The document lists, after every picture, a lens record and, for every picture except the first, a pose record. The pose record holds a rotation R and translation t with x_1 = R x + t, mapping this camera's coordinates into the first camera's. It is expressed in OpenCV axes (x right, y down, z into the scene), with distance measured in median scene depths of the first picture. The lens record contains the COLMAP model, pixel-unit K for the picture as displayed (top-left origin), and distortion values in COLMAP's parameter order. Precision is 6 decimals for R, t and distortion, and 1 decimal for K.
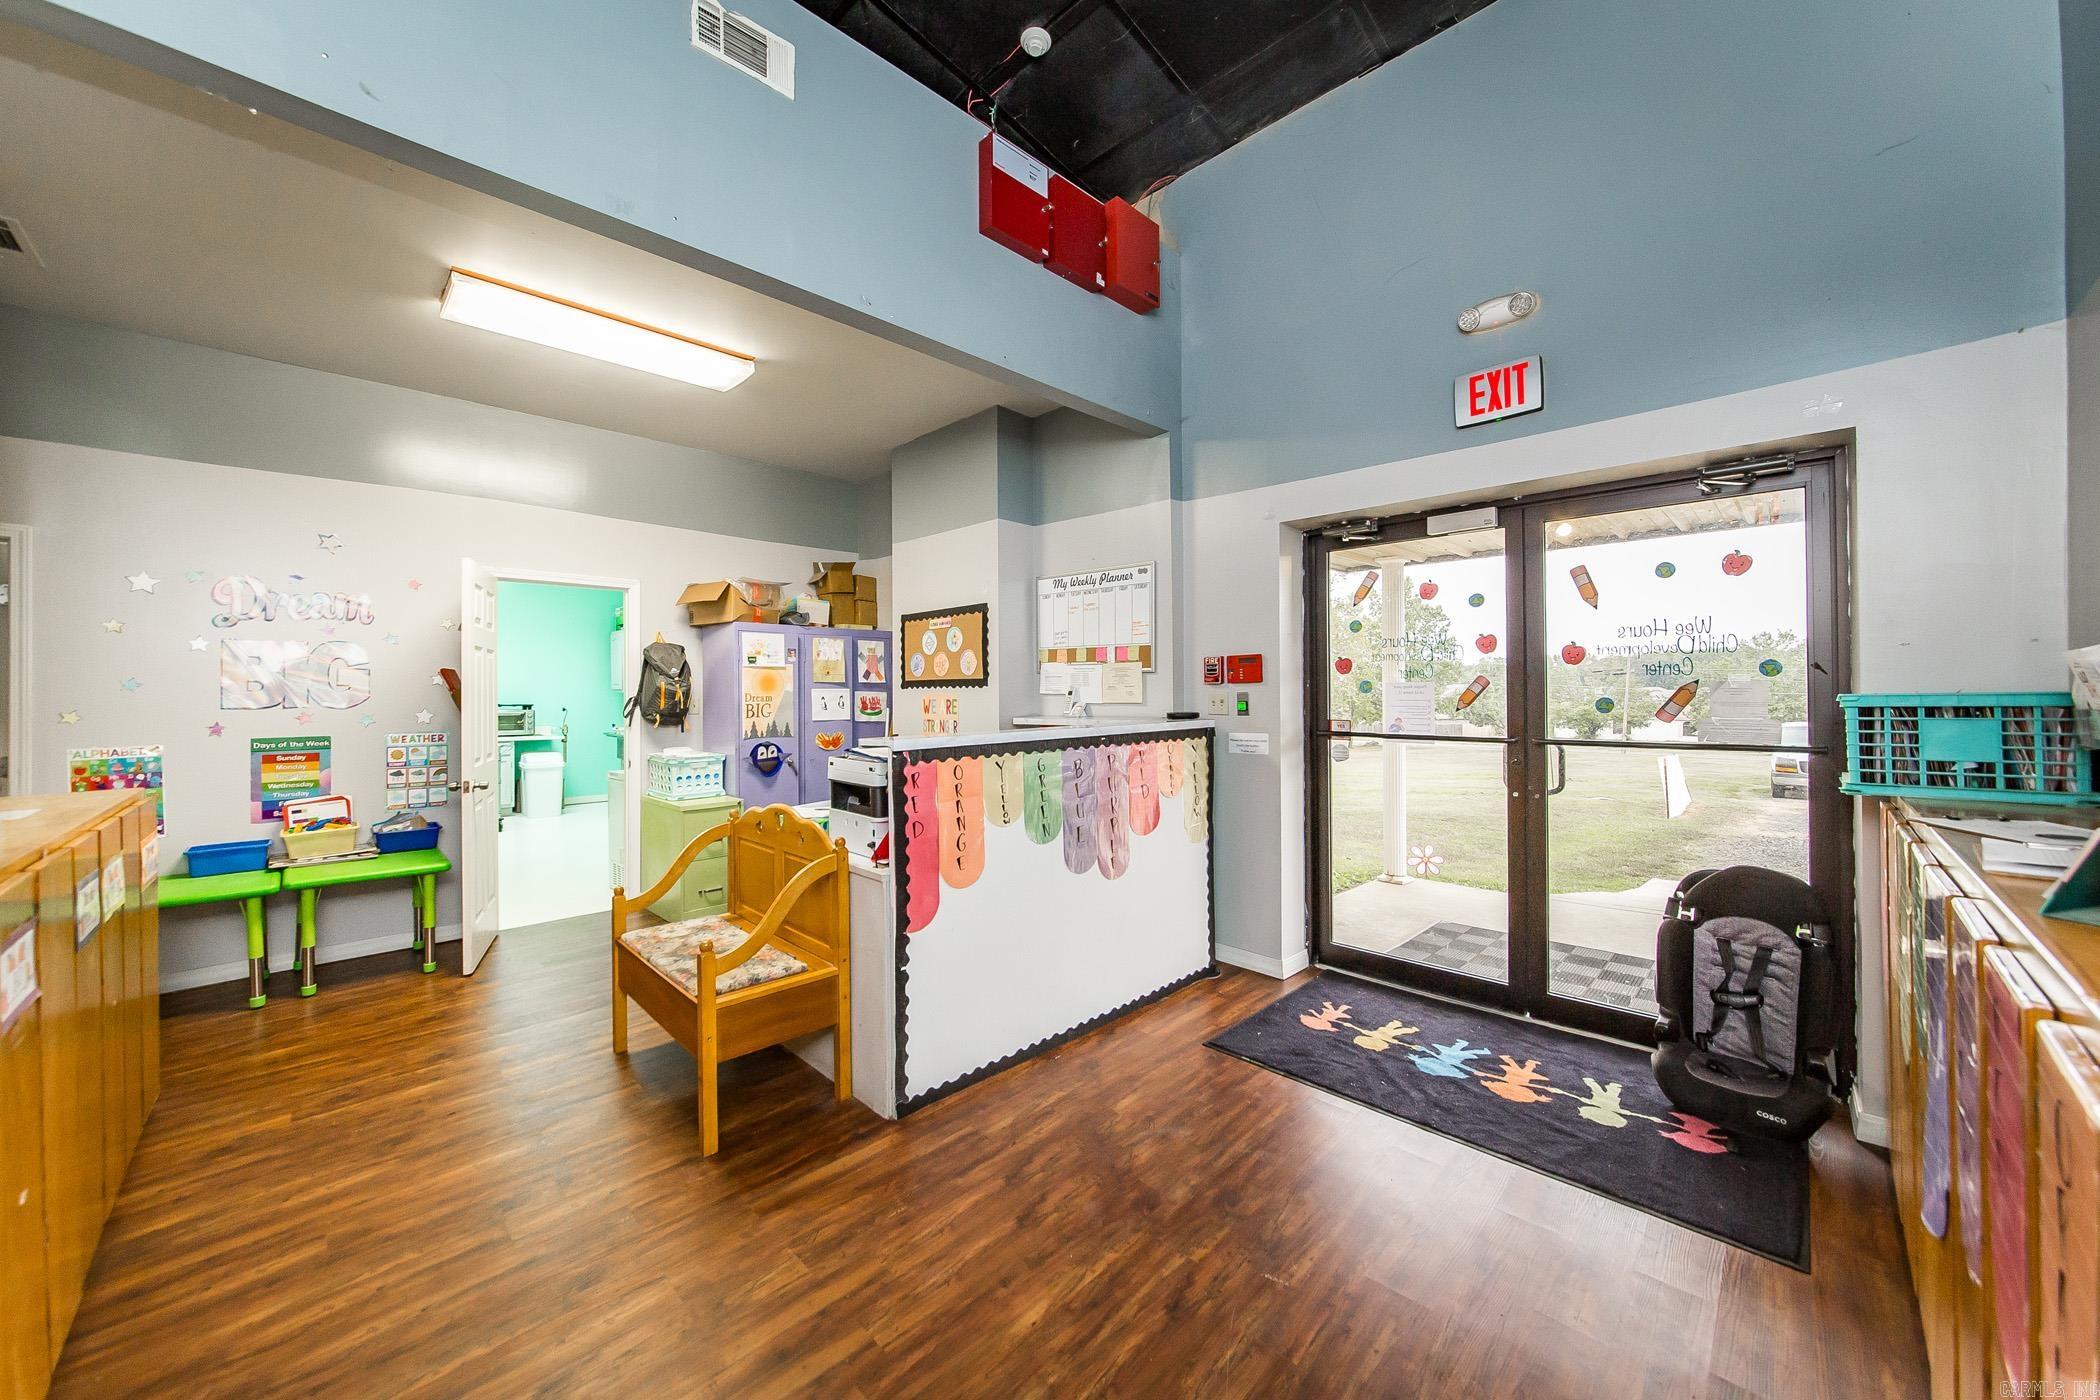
lens RADIAL K [[776.5, 0, 1042.8], [0, 776.5, 690.8], [0, 0, 1]] dist [0.002070, 0.000150]
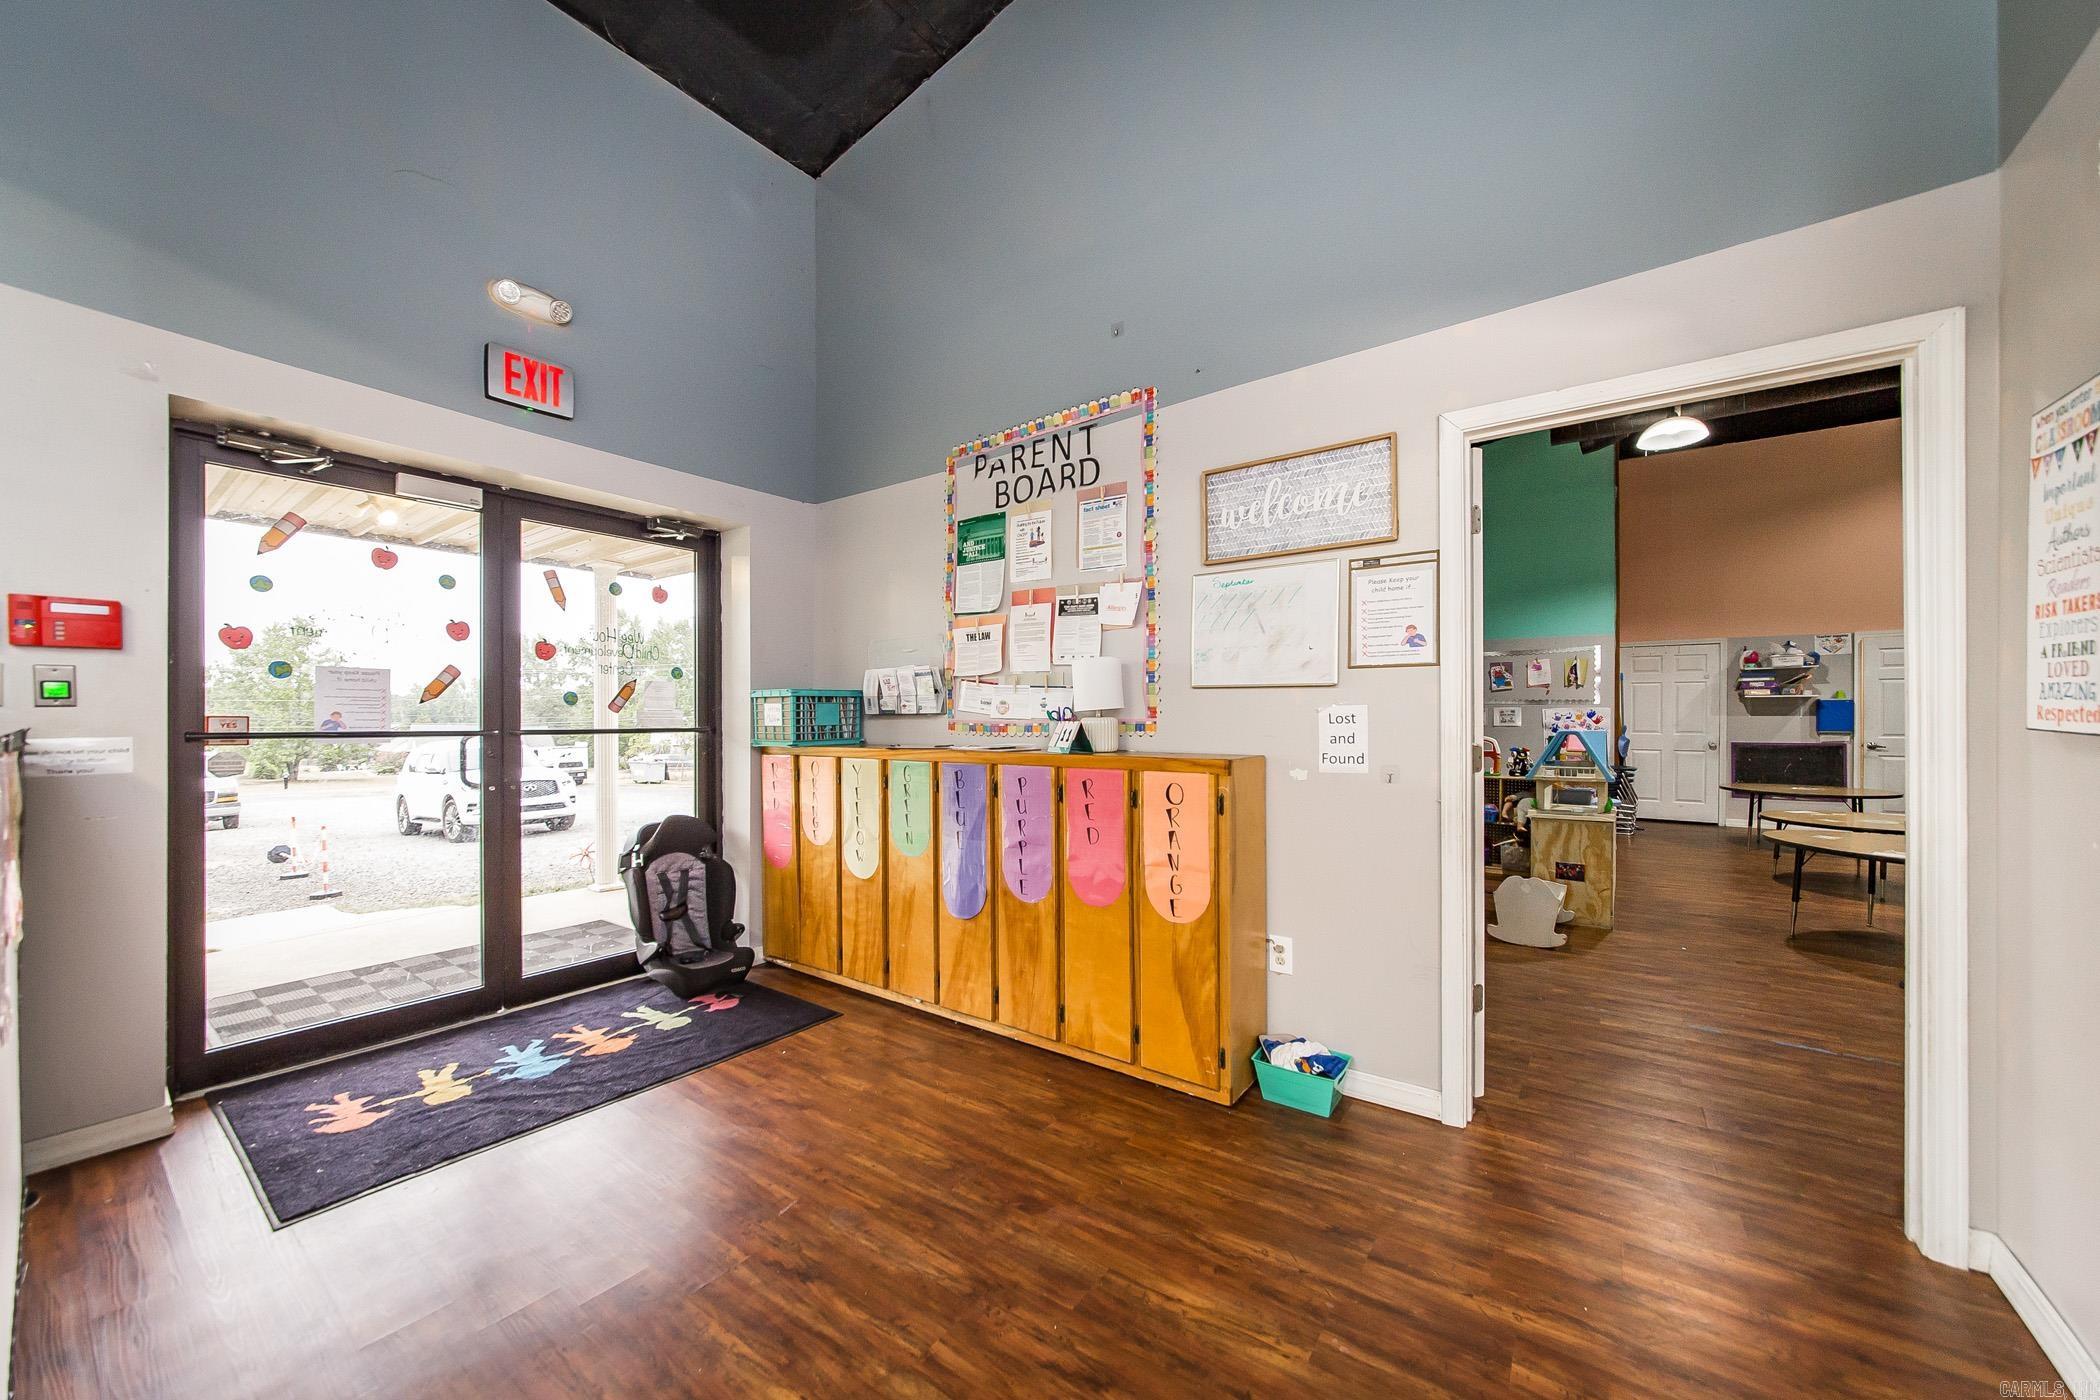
lens RADIAL K [[741.7, 0, 1060.1], [0, 741.7, 715.5], [0, 0, 1]] dist [-0.003296, 0.000000]
pose [[-0.142514, 0.011586, 0.989725, -0.463115], [0.003522, 0.999931, -0.011198, 0.060558], [-0.989787, 0.001890, -0.142545, 0.472597]]
